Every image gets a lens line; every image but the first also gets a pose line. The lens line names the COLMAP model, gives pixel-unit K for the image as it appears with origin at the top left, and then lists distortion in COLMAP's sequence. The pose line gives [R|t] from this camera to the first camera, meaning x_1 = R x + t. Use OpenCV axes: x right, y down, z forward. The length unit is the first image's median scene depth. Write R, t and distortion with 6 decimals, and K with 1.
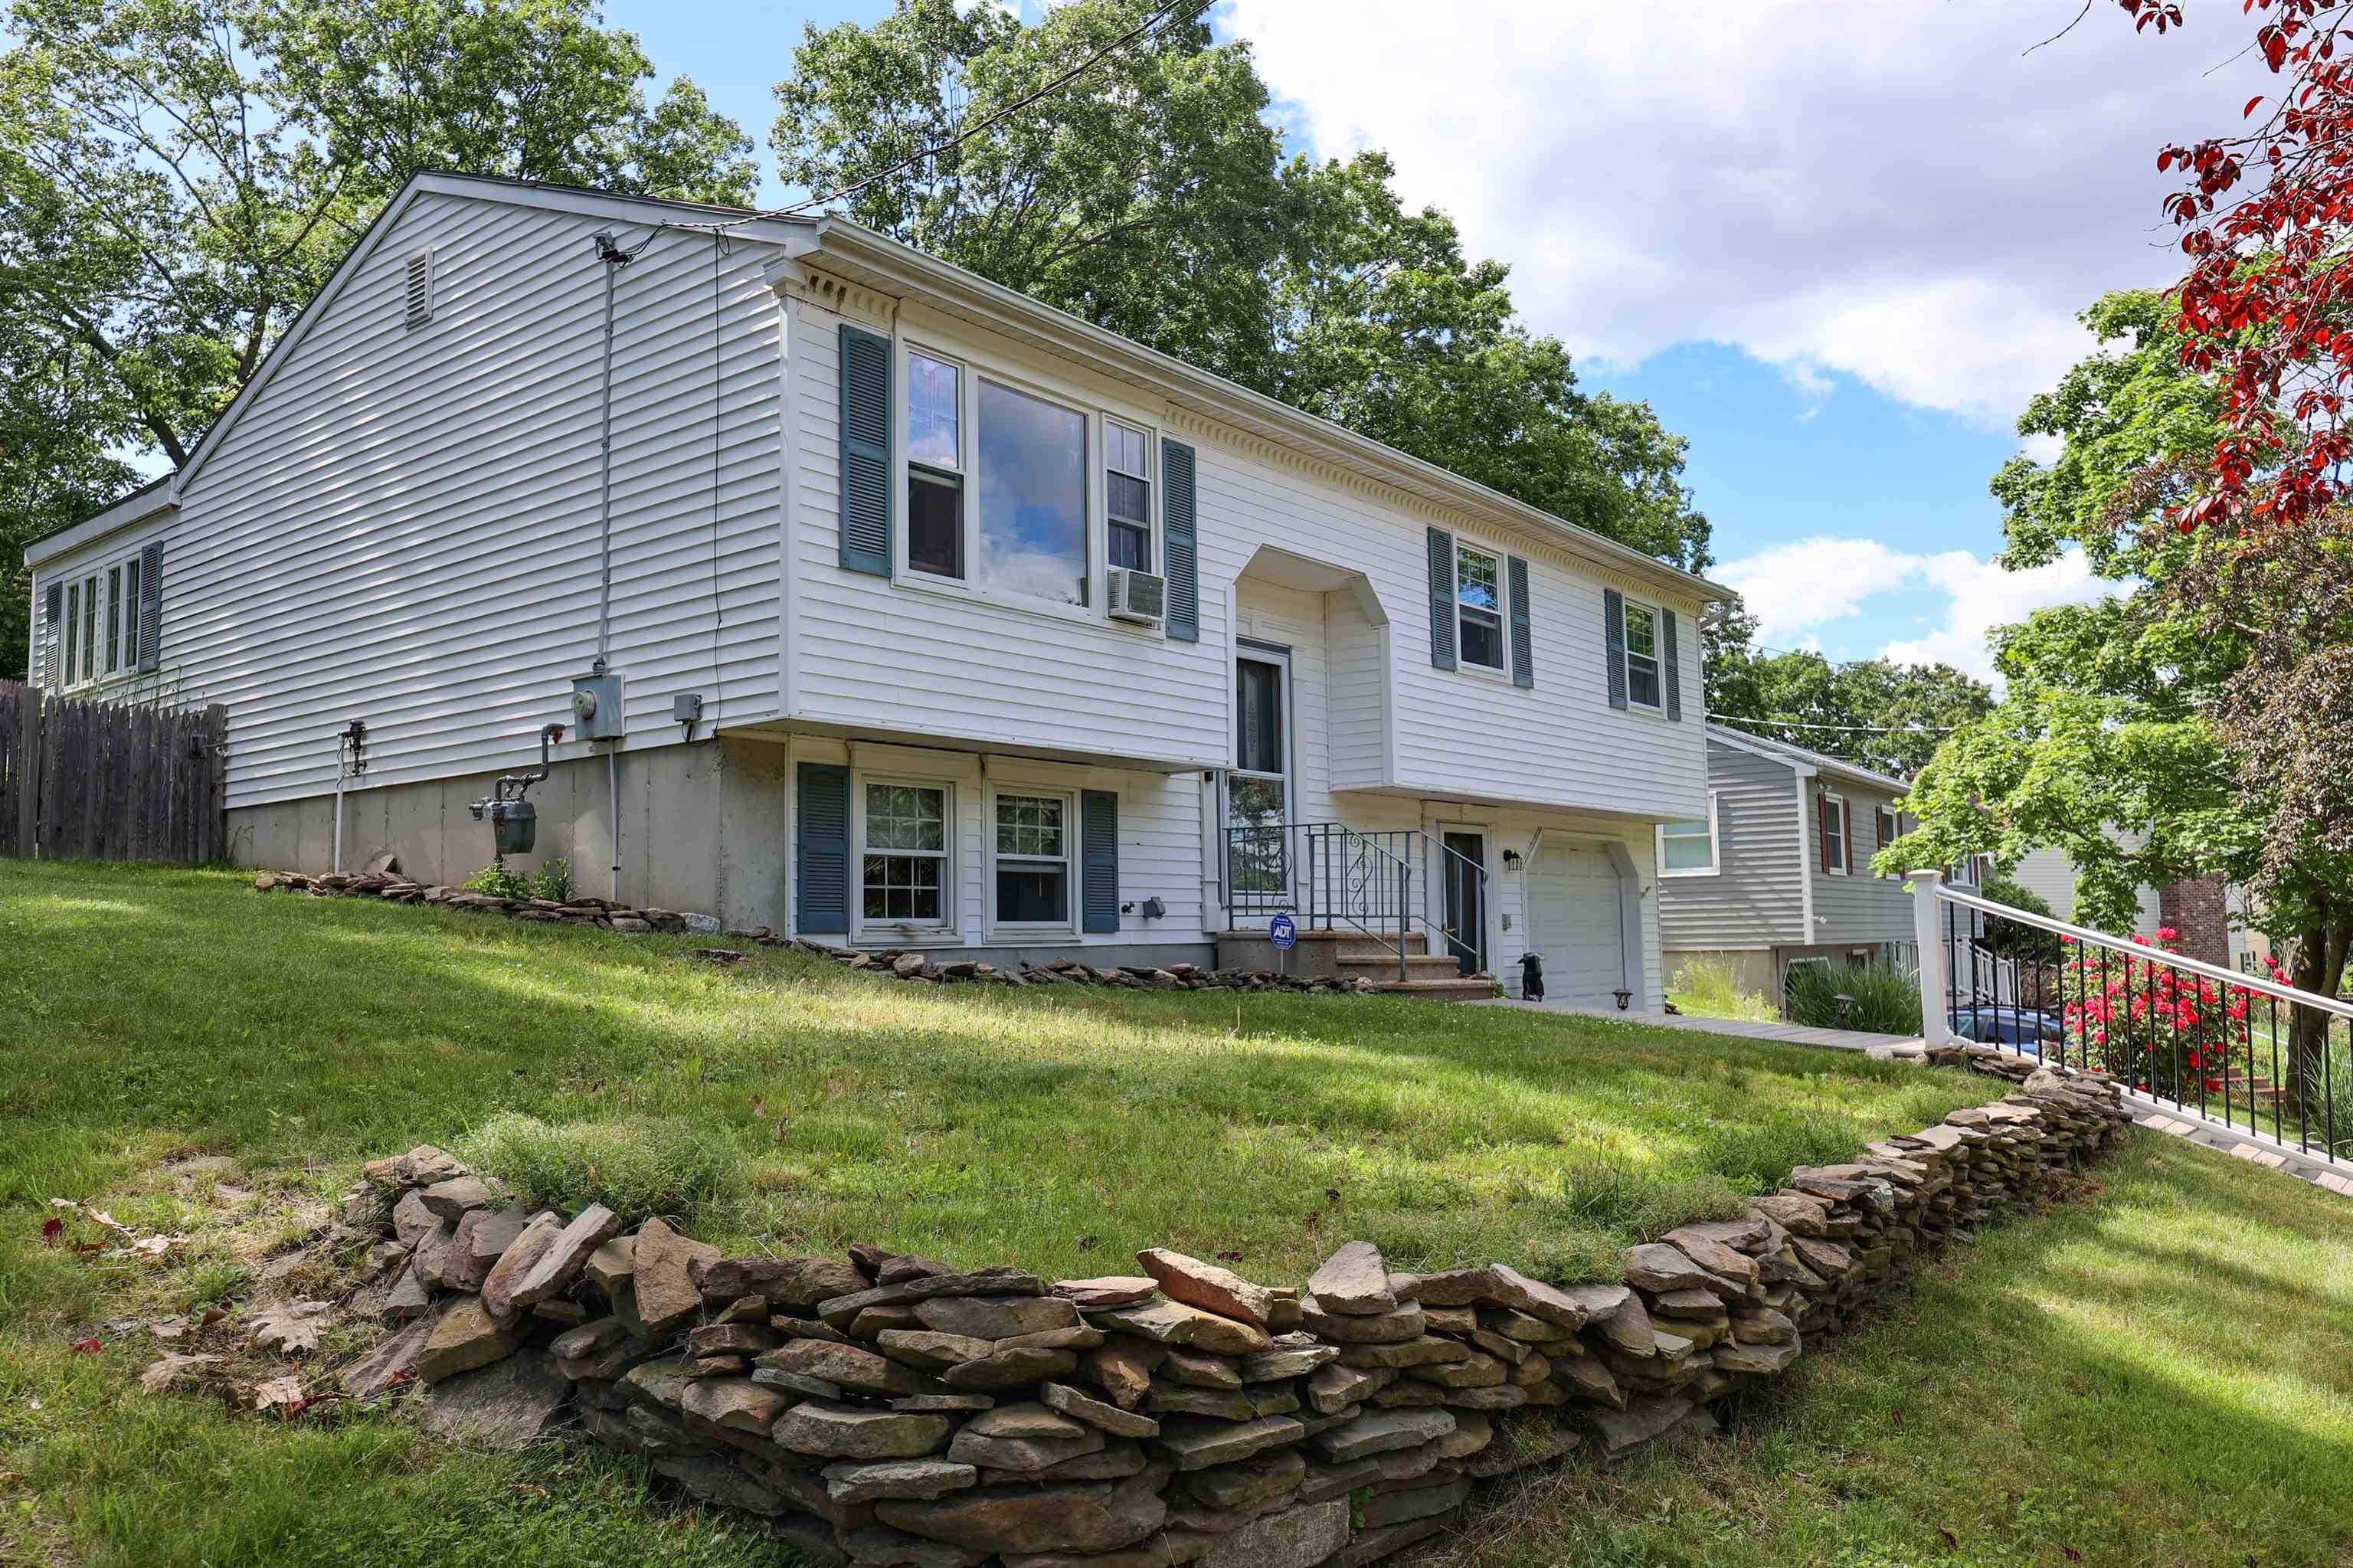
lens RADIAL K [[1684.2, 0, 1176.5], [0, 1684.2, 784.0], [0, 0, 1]] dist [0.001124, 0.000446]
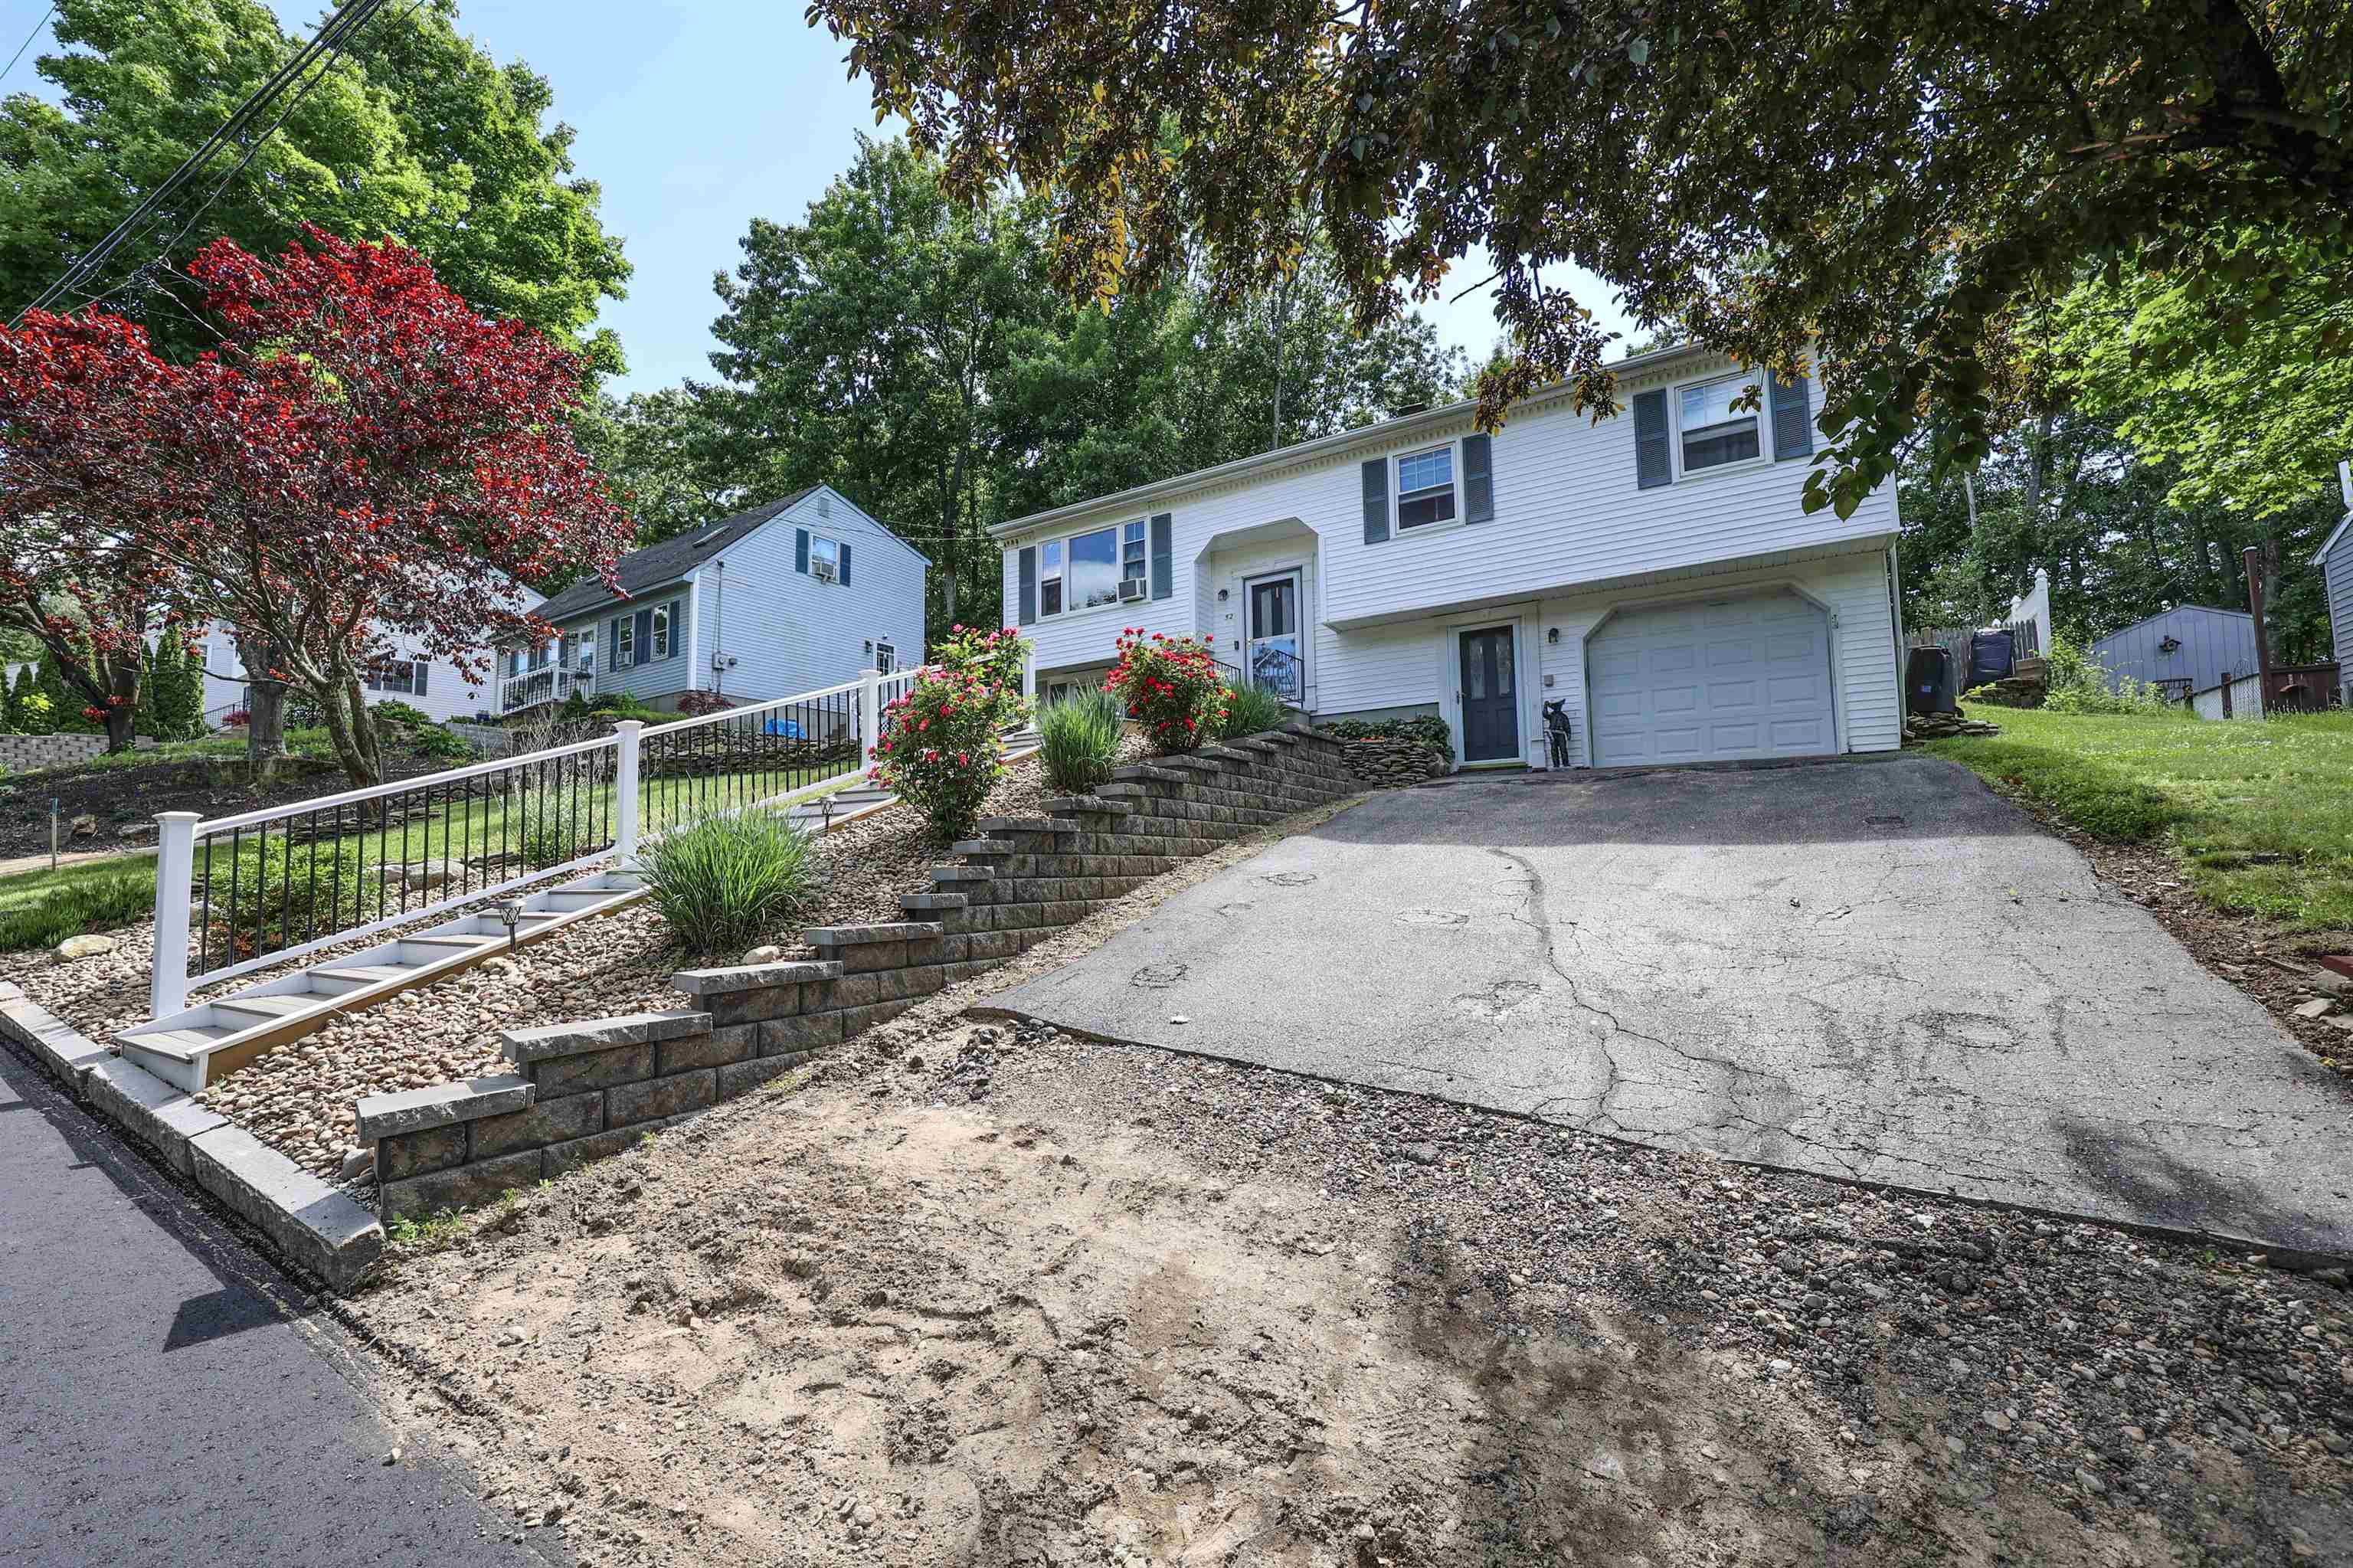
lens RADIAL K [[951.7, 0, 1155.0], [0, 951.7, 786.5], [0, 0, 1]] dist [0.001434, 0.000473]
pose [[0.109123, -0.066942, -0.991772, 1.269188], [0.105080, 0.992916, -0.055458, 0.241268], [0.988459, -0.098164, 0.115385, 0.792200]]
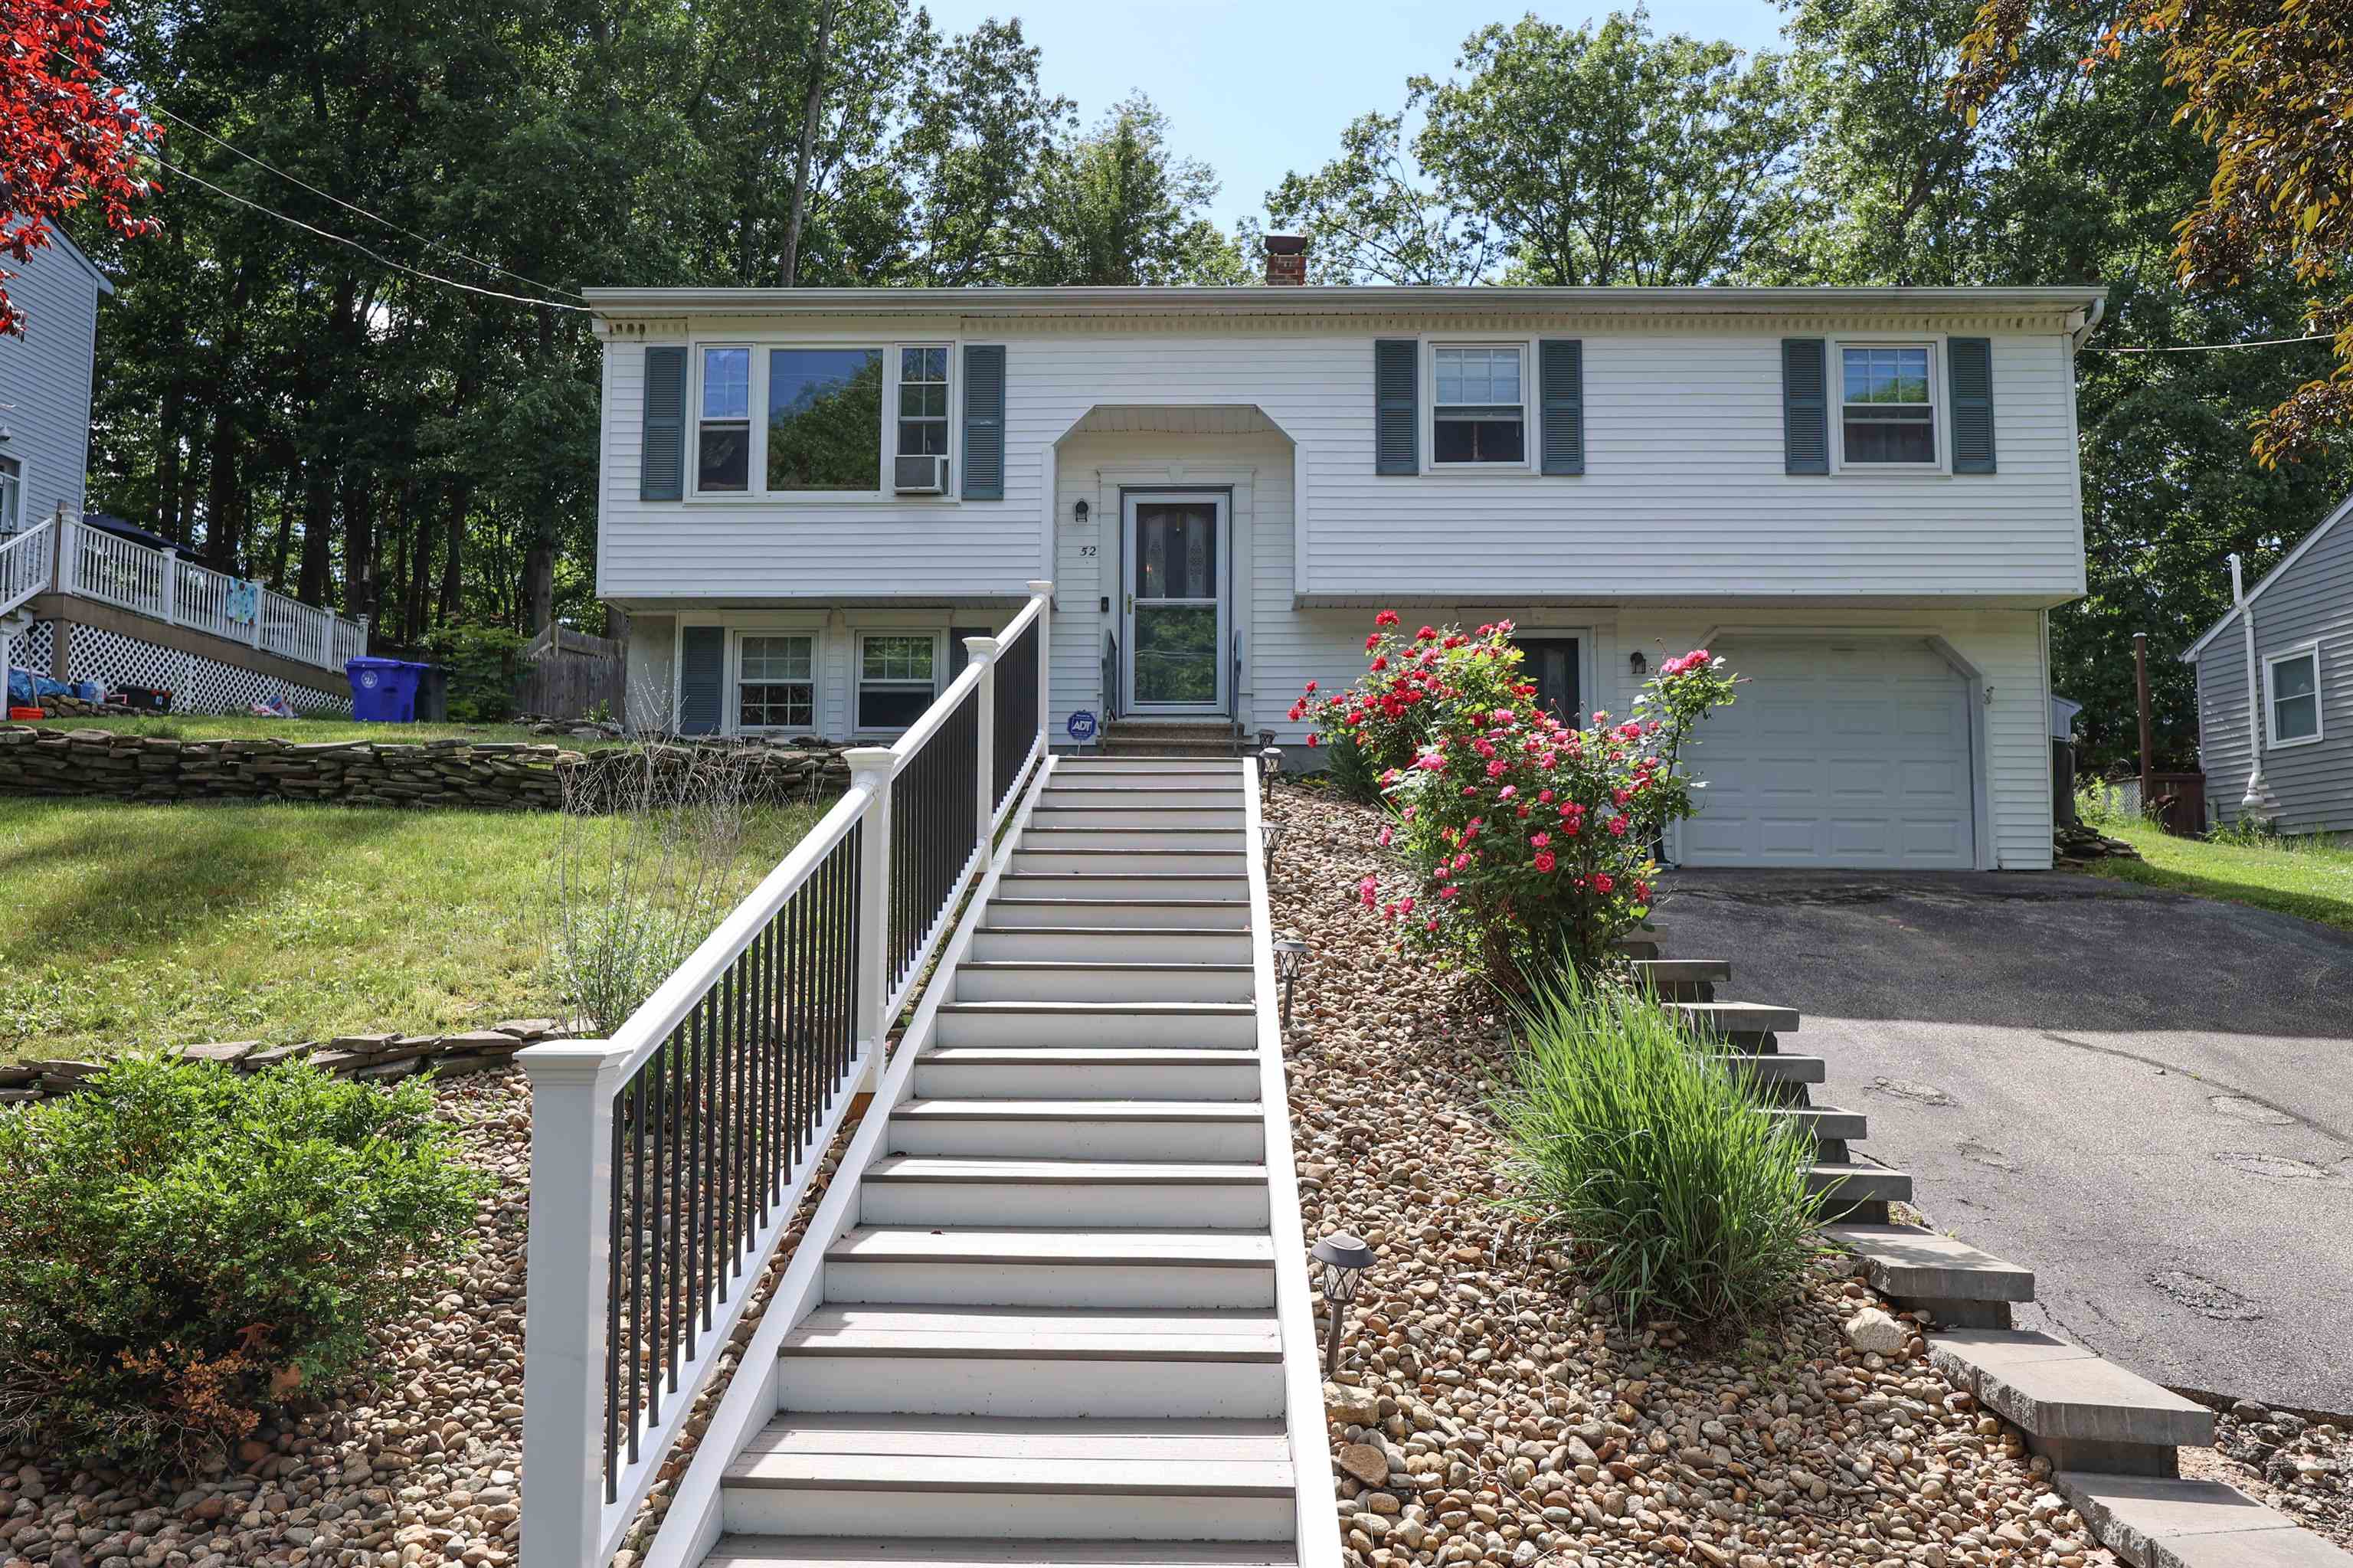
lens RADIAL K [[1684.2, 0, 1176.5], [0, 1684.2, 784.0], [0, 0, 1]] dist [0.001124, 0.000446]
pose [[0.594165, -0.051193, -0.802712, 1.069766], [0.055829, 0.998190, -0.022334, 0.159643], [0.802403, -0.031545, 0.595948, 0.347746]]
